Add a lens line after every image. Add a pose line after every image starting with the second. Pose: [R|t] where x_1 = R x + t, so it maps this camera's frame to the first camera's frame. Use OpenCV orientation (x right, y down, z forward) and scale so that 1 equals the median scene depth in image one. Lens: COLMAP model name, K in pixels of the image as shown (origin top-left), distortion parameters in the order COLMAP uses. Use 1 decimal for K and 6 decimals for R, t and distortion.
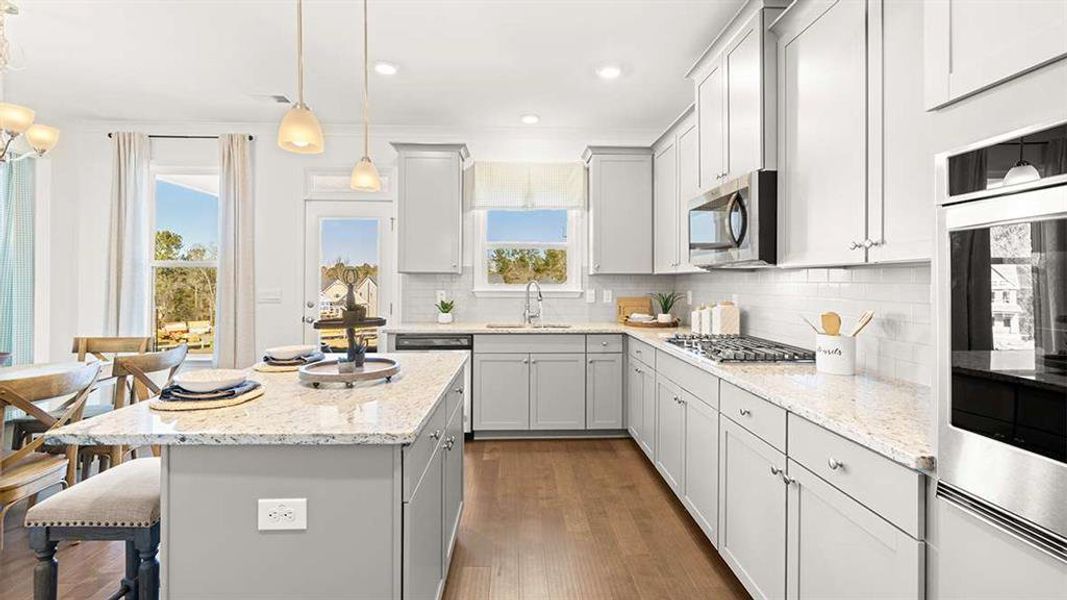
lens RADIAL K [[445.0, 0, 531.4], [0, 445.0, 278.6], [0, 0, 1]] dist [-0.000286, -0.000200]
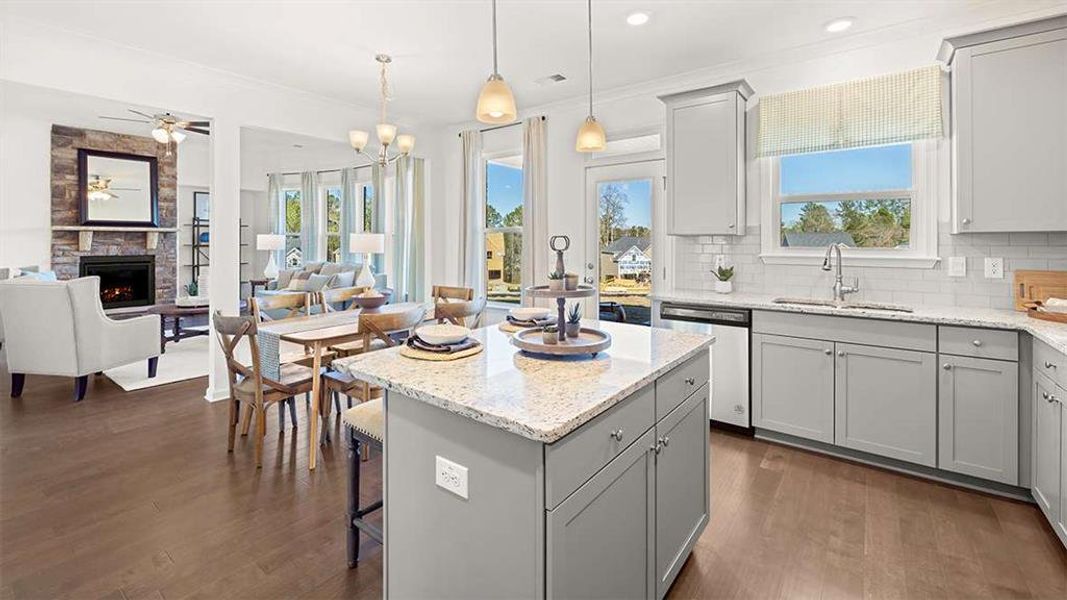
lens RADIAL K [[448.8, 0, 530.4], [0, 448.8, 241.7], [0, 0, 1]] dist [-0.000742, 0.000219]
pose [[0.772520, -0.004249, -0.634976, 0.077972], [0.008417, 0.999958, 0.003550, -0.005769], [0.634934, -0.008087, 0.772524, 0.100208]]
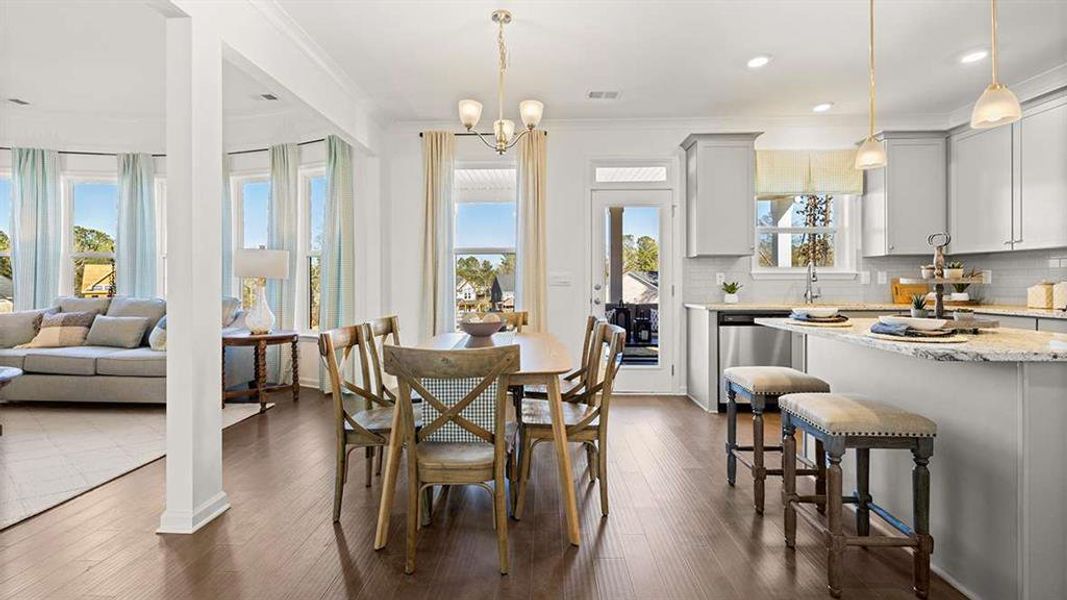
lens RADIAL K [[447.1, 0, 531.1], [0, 447.1, 278.6], [0, 0, 1]] dist [-0.001105, -0.000368]
pose [[0.997764, -0.007174, -0.066455, -0.663524], [0.007248, 0.999973, 0.000866, 0.040803], [0.066447, -0.001346, 0.997789, -0.102882]]
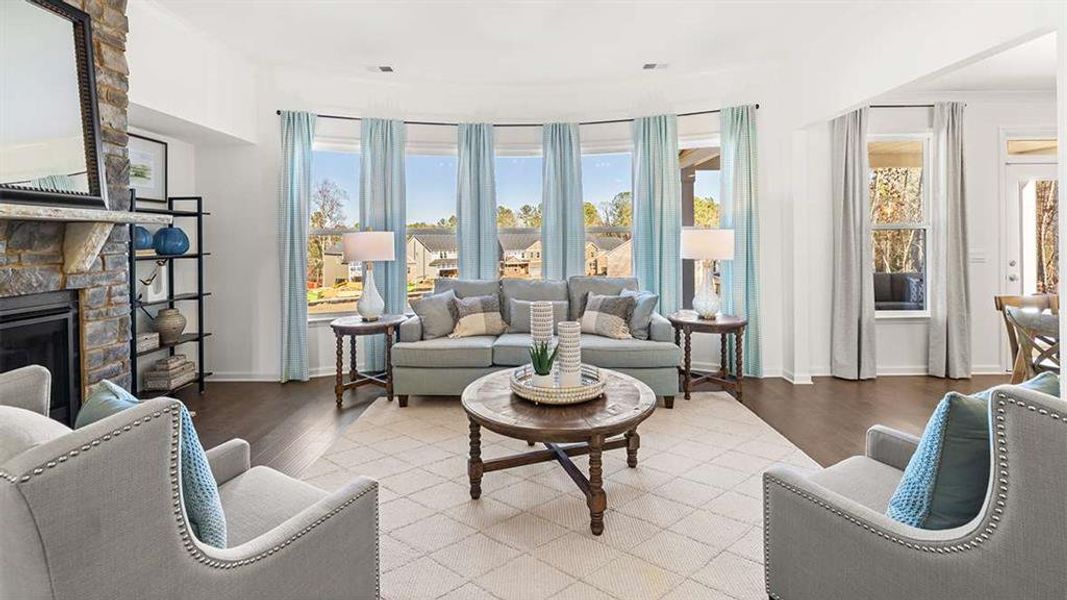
lens RADIAL K [[449.5, 0, 531.4], [0, 449.5, 247.4], [0, 0, 1]] dist [0.000434, -0.000087]
pose [[0.999278, -0.012583, -0.035851, -1.804594], [0.013460, 0.999614, 0.024323, -0.026884], [0.035531, -0.024788, 0.999061, -0.109790]]
